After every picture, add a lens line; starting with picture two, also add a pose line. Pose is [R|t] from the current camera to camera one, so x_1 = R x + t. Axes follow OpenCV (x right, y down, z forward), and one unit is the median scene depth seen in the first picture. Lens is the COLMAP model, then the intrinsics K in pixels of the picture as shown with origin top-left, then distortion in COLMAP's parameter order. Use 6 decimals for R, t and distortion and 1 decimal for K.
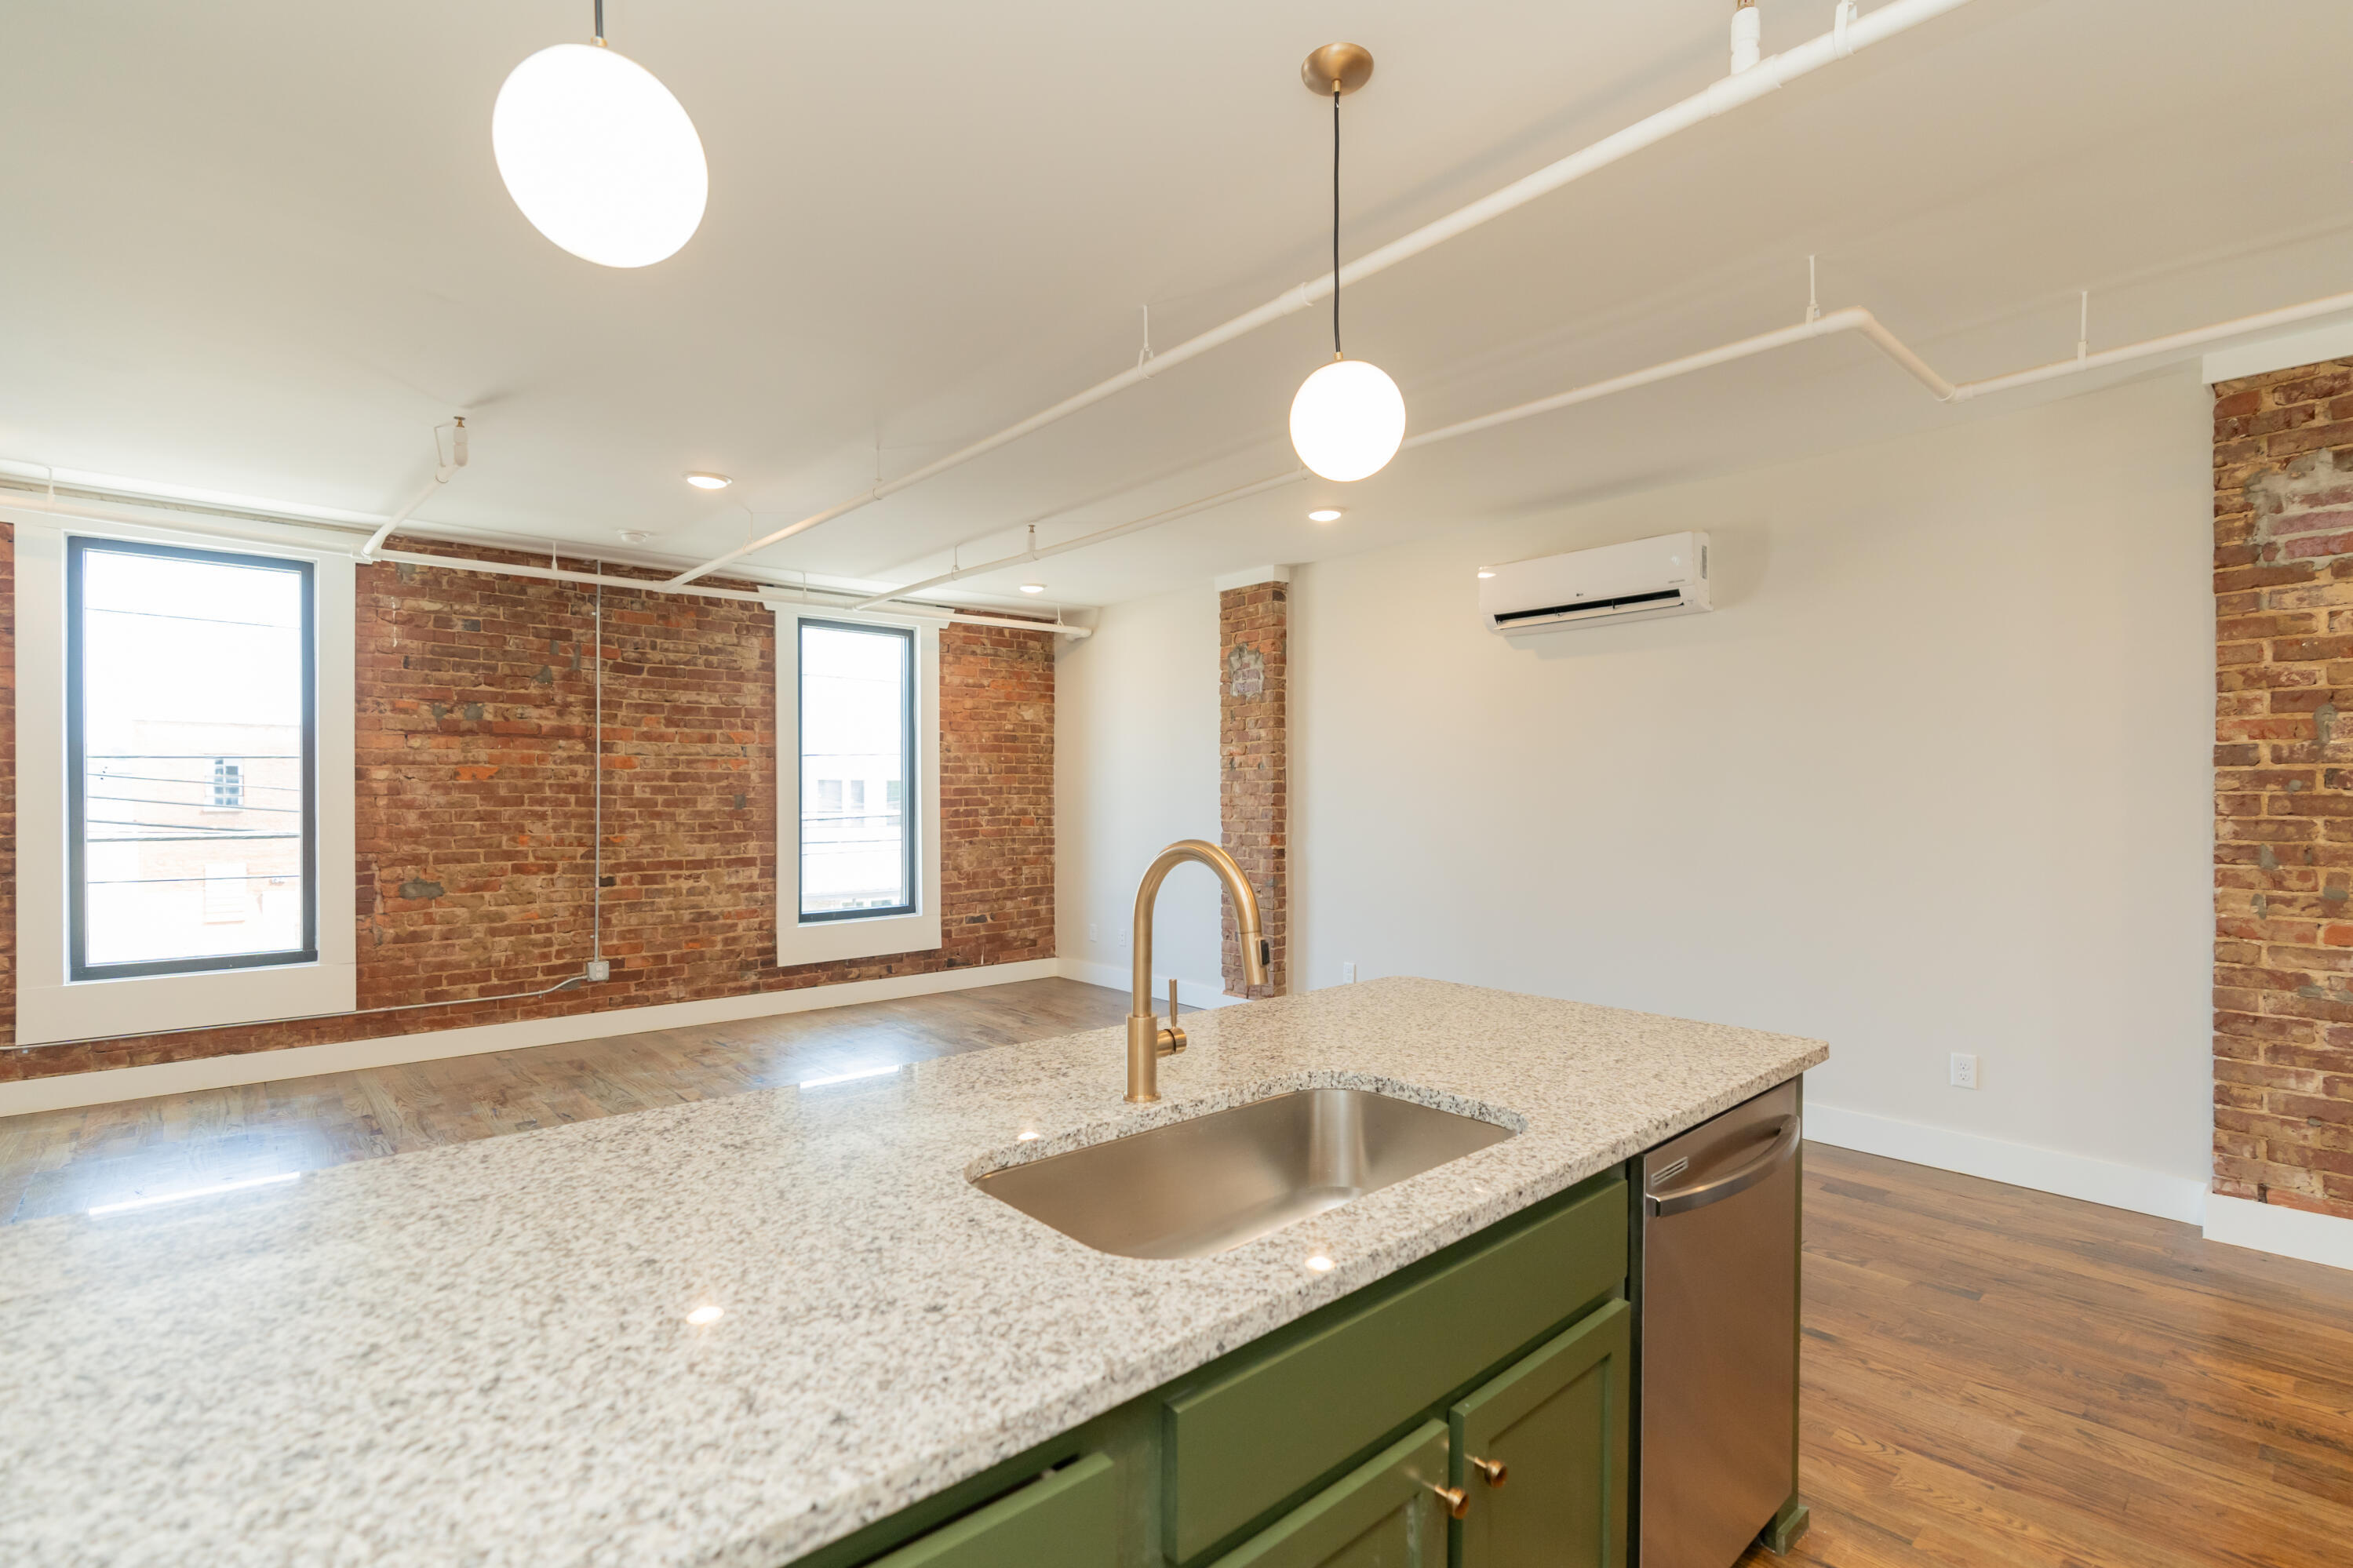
lens RADIAL K [[1068.3, 0, 1180.6], [0, 1068.3, 797.8], [0, 0, 1]] dist [-0.008244, 0.003831]
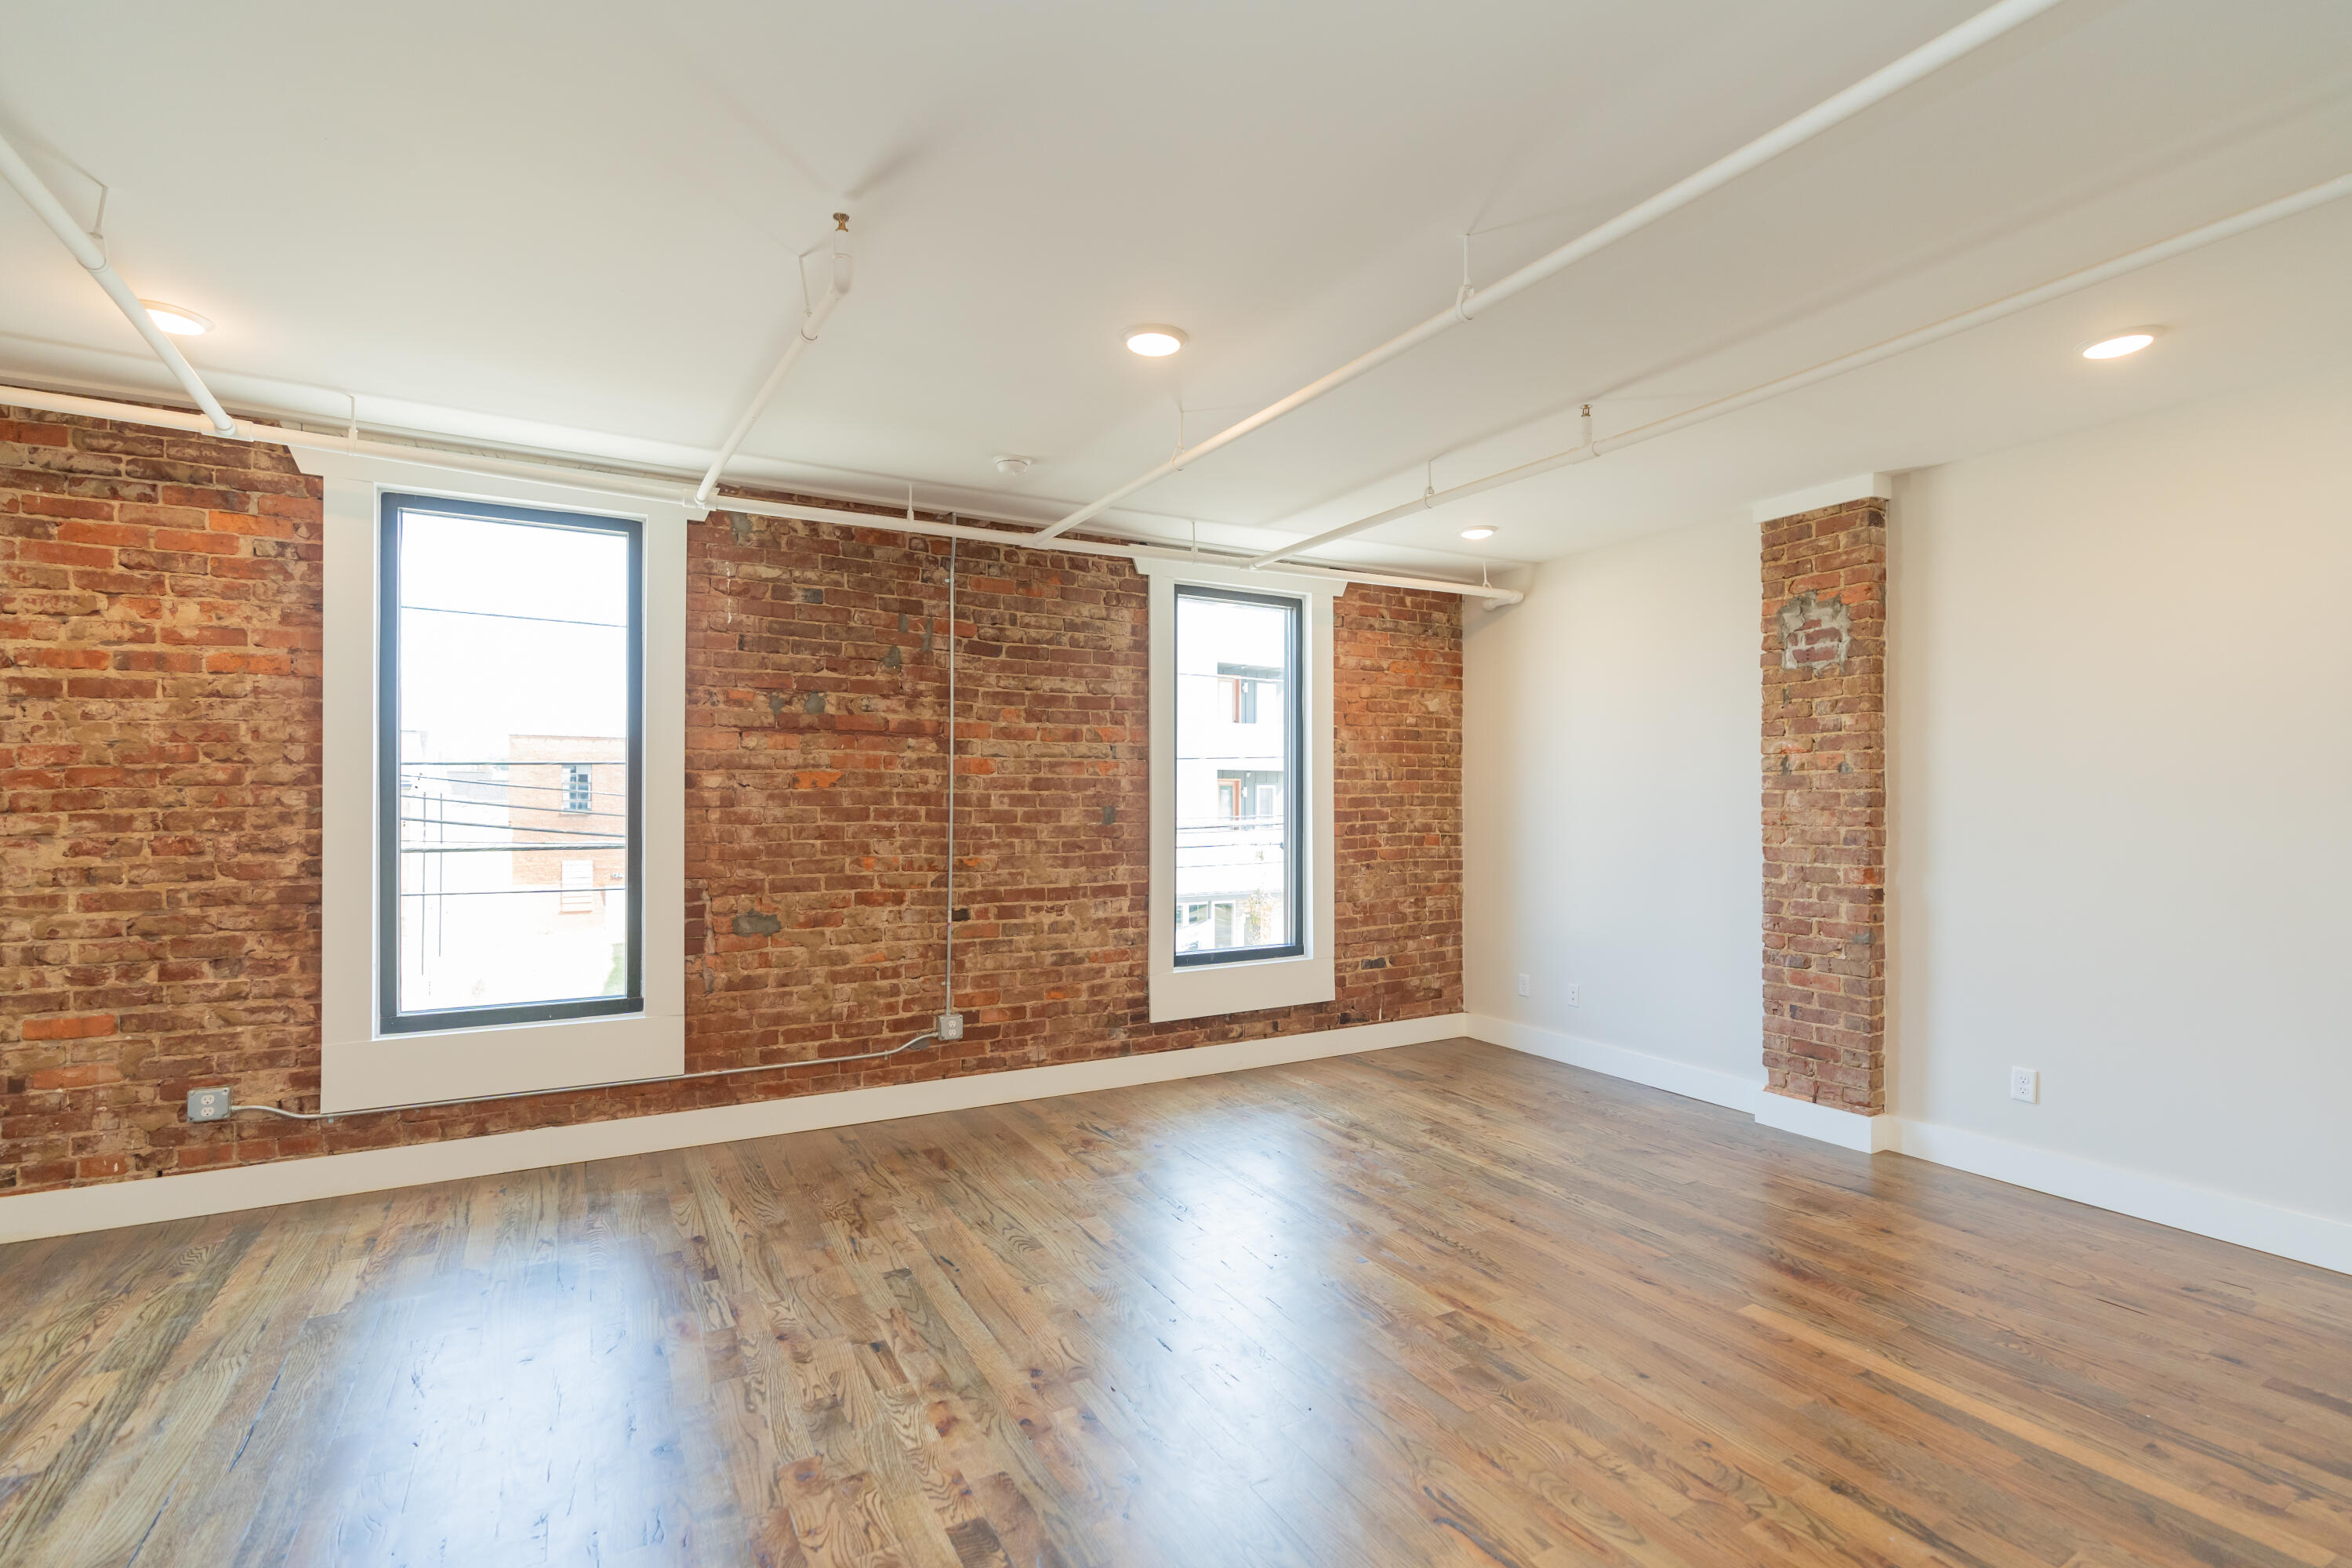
lens RADIAL K [[1068.0, 0, 1193.2], [0, 1068.0, 798.5], [0, 0, 1]] dist [-0.008244, 0.003831]
pose [[0.978196, 0.002102, -0.207676, -0.255136], [-0.003137, 0.999984, -0.004656, -0.007171], [0.207662, 0.005206, 0.978187, 0.319985]]
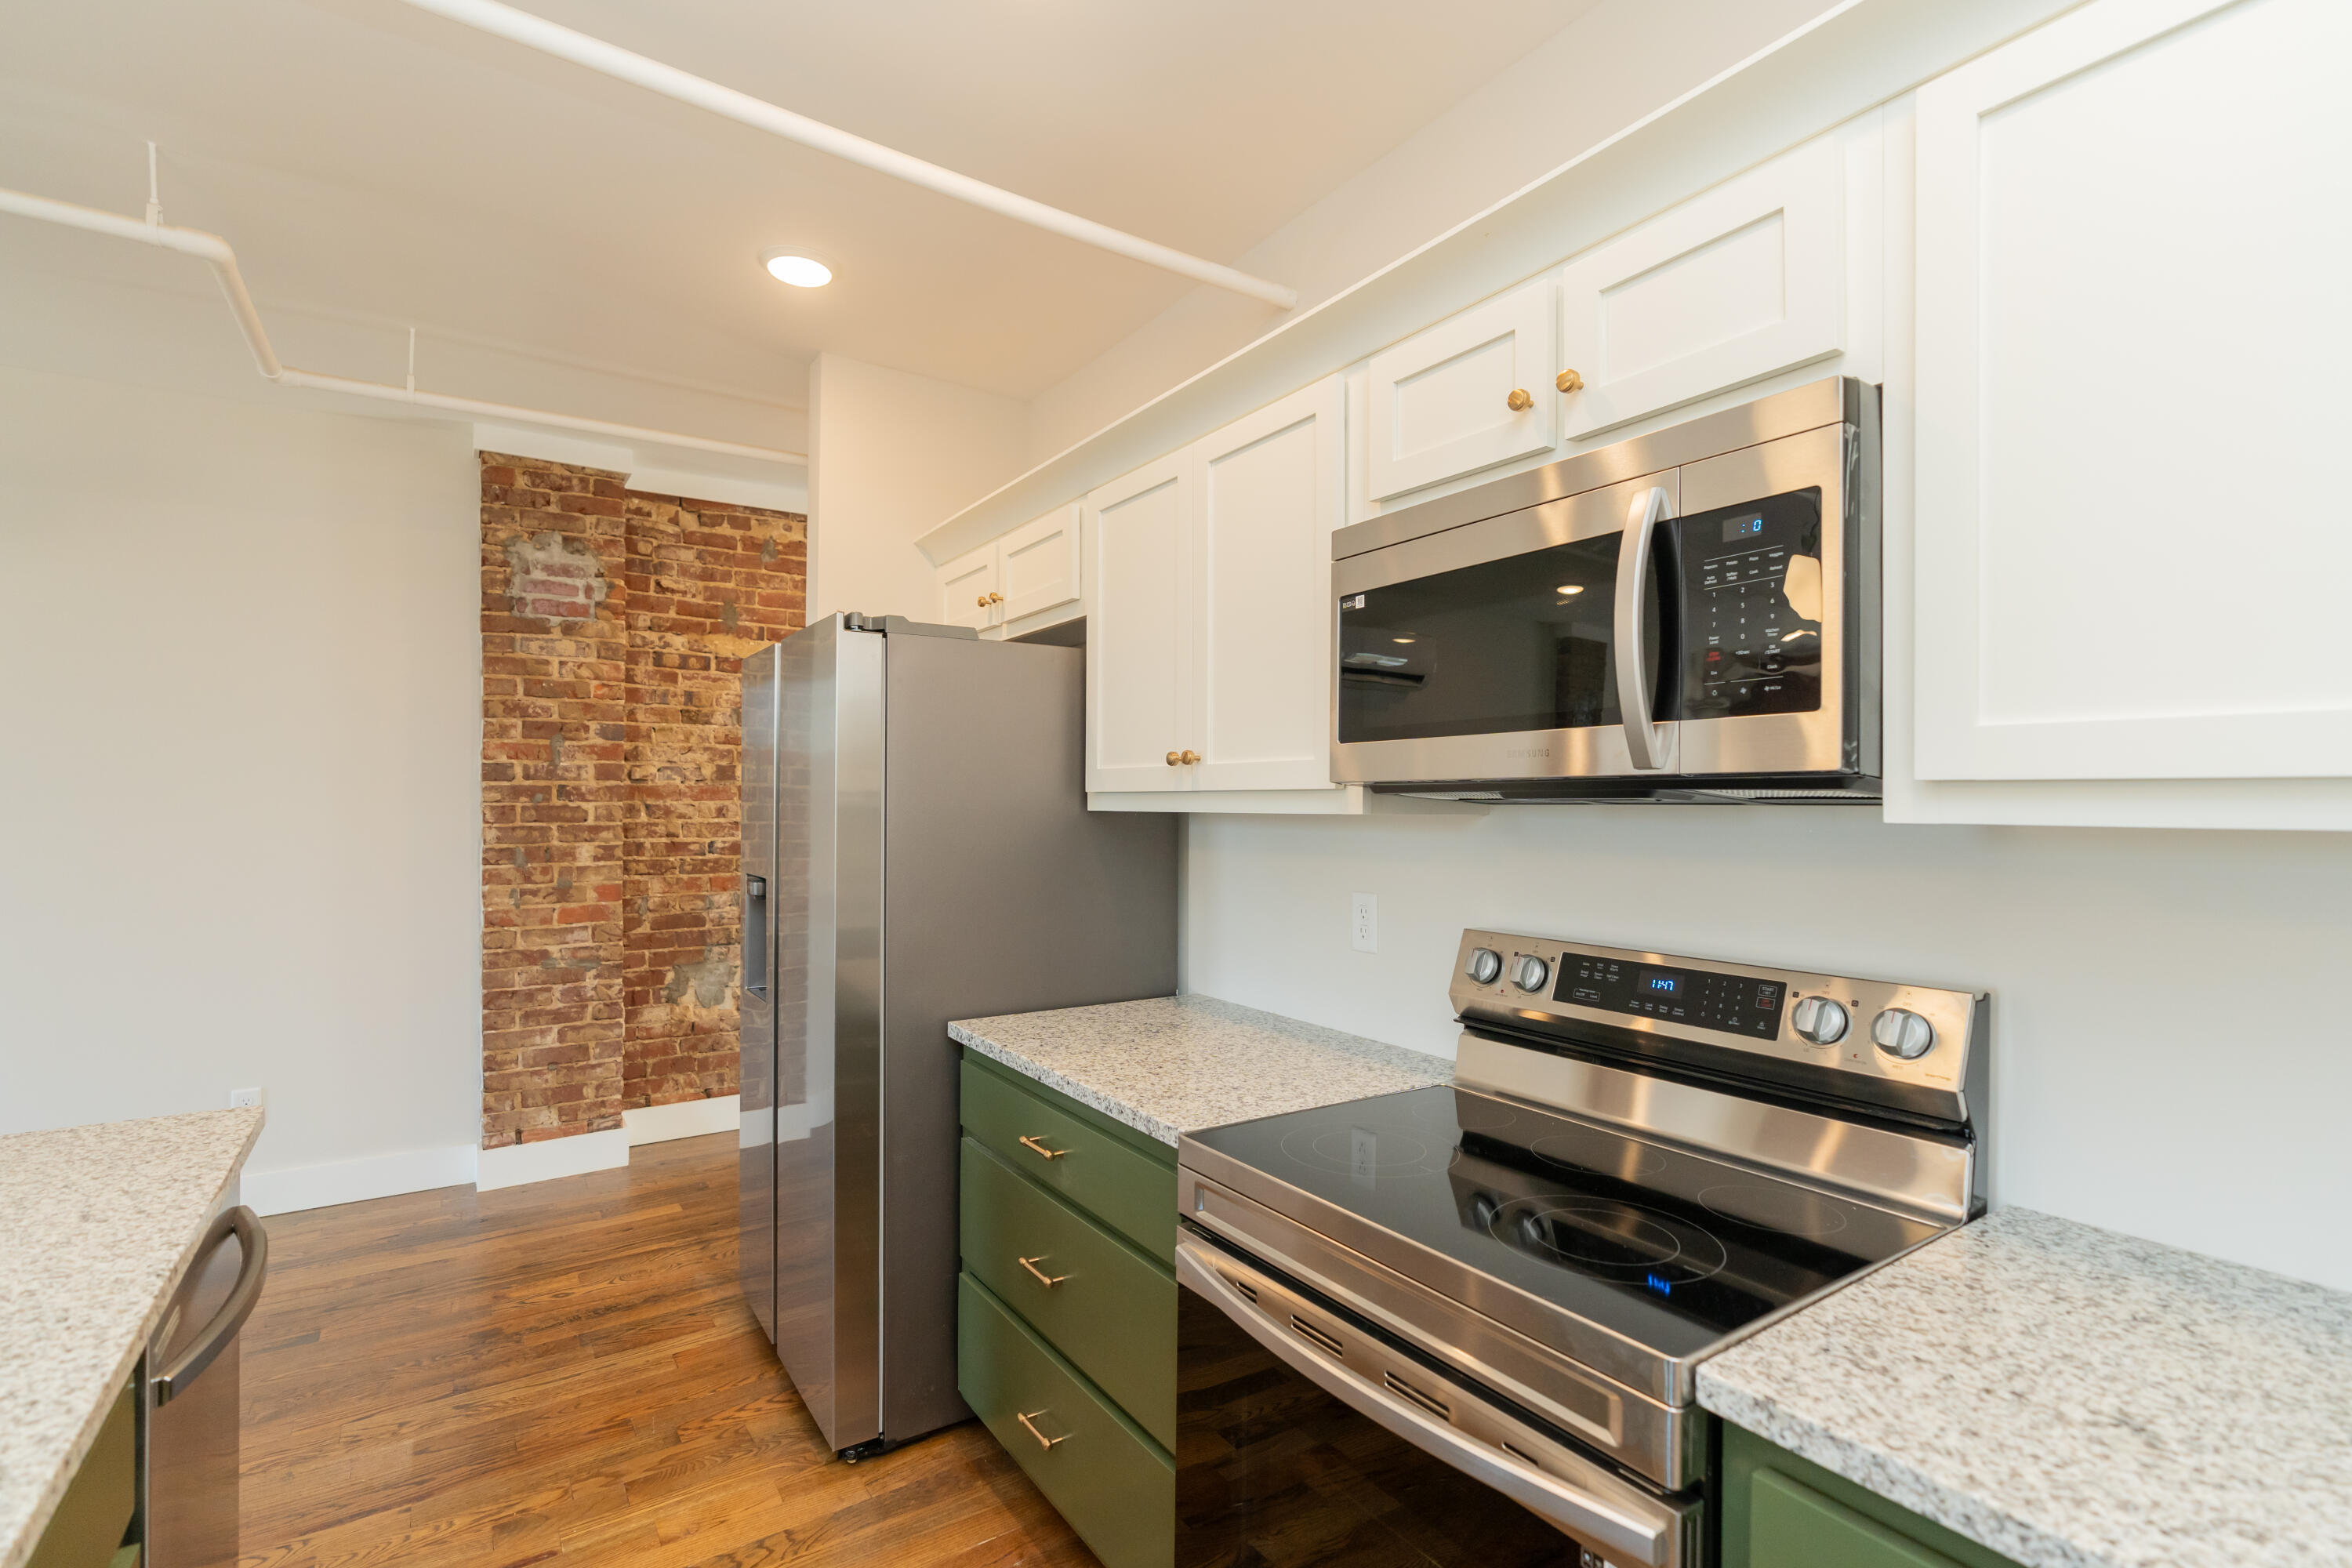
lens RADIAL K [[1068.0, 0, 1180.8], [0, 1068.0, 798.6], [0, 0, 1]] dist [-0.008244, 0.003831]
pose [[0.143753, 0.002154, 0.989611, -0.057627], [0.002271, 0.999994, -0.002507, -0.005168], [-0.989611, 0.002608, 0.143747, 0.070864]]
